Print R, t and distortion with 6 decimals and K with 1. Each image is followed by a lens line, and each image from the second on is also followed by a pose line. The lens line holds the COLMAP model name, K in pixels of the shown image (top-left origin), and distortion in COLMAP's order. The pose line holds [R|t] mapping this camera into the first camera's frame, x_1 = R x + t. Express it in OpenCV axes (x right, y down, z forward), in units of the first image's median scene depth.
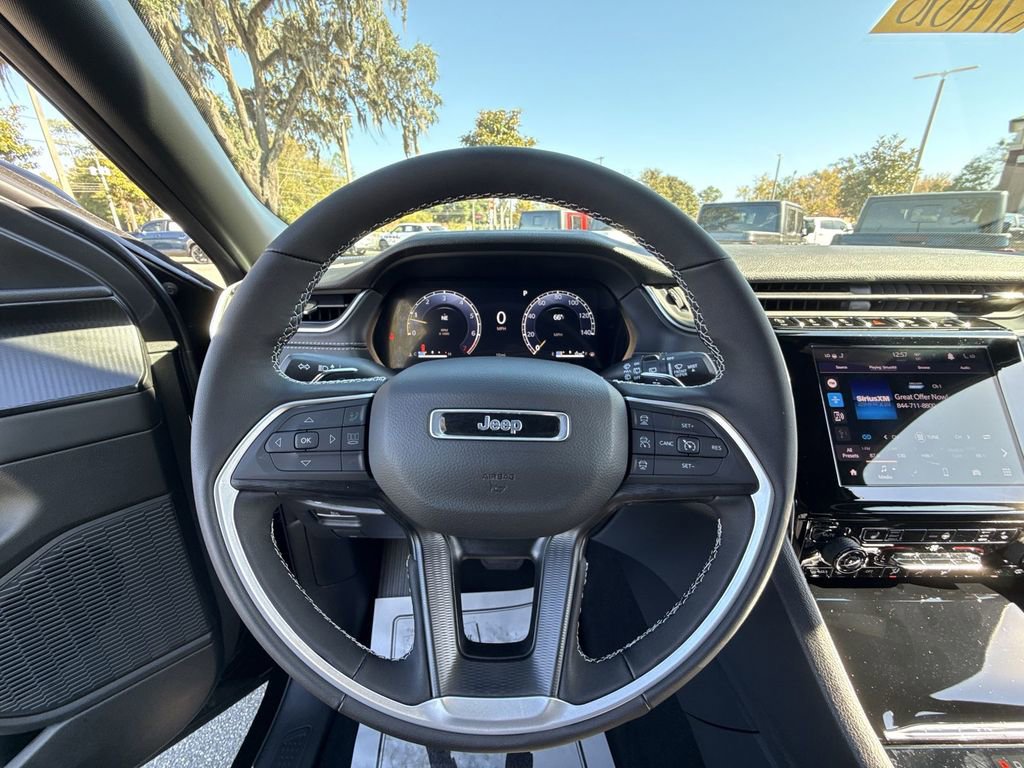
lens RADIAL K [[399.2, 0, 512.0], [0, 399.2, 384.0], [0, 0, 1]] dist [-0.001239, -0.000246]
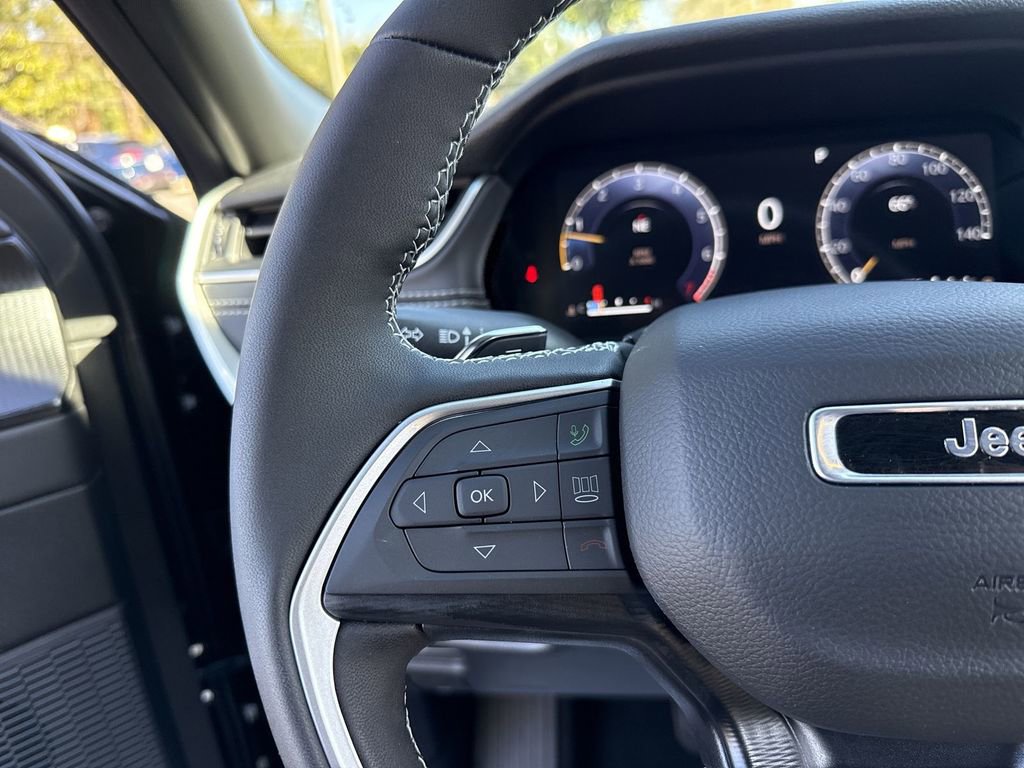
lens RADIAL K [[730.0, 0, 512.0], [0, 730.0, 384.0], [0, 0, 1]] dist [0.003035, -0.003692]
pose [[0.985640, -0.049020, -0.161591, -0.189421], [0.048034, 0.998796, -0.010003, 0.018639], [0.161887, 0.002097, 0.986807, 0.141133]]
